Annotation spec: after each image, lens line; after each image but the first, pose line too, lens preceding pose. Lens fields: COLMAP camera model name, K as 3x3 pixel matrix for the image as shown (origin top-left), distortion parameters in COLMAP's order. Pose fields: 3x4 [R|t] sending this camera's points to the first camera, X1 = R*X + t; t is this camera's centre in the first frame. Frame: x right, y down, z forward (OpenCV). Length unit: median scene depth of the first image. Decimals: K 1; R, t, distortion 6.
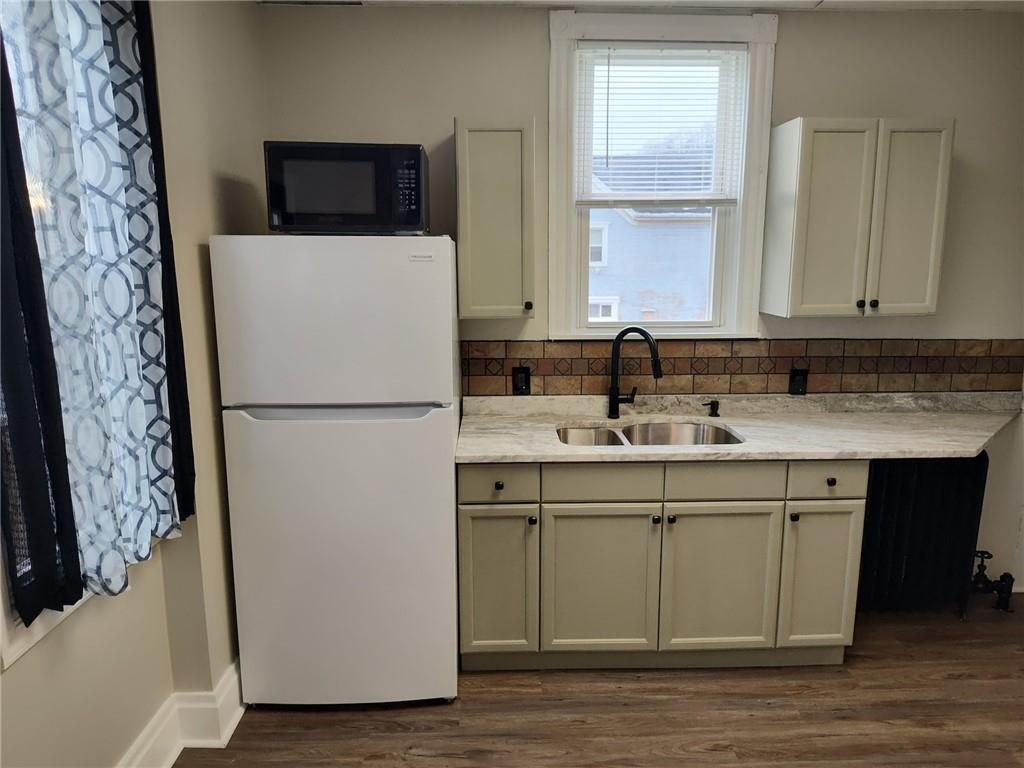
lens RADIAL K [[699.4, 0, 513.9], [0, 699.4, 386.6], [0, 0, 1]] dist [0.034875, -0.047912]
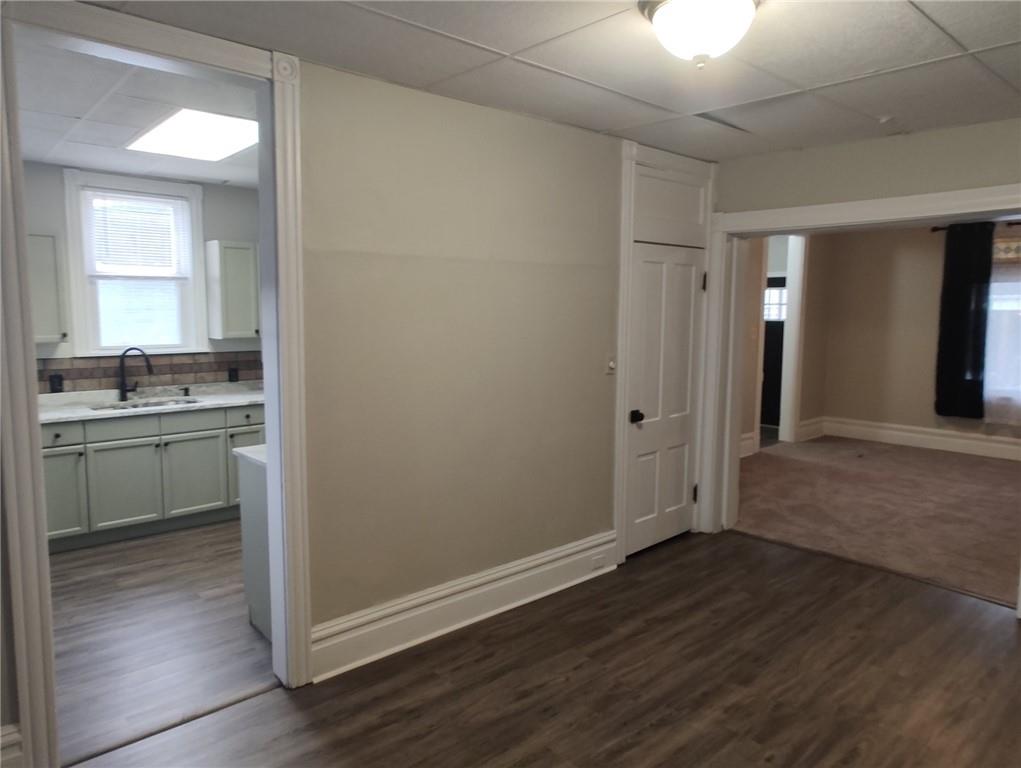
lens RADIAL K [[682.5, 0, 508.3], [0, 682.5, 380.6], [0, 0, 1]] dist [-0.006812, 0.013813]
pose [[0.763702, -0.060369, 0.642740, -0.207440], [0.110376, 0.993168, -0.037866, 0.161902], [-0.636063, 0.099862, 0.765148, -0.870817]]
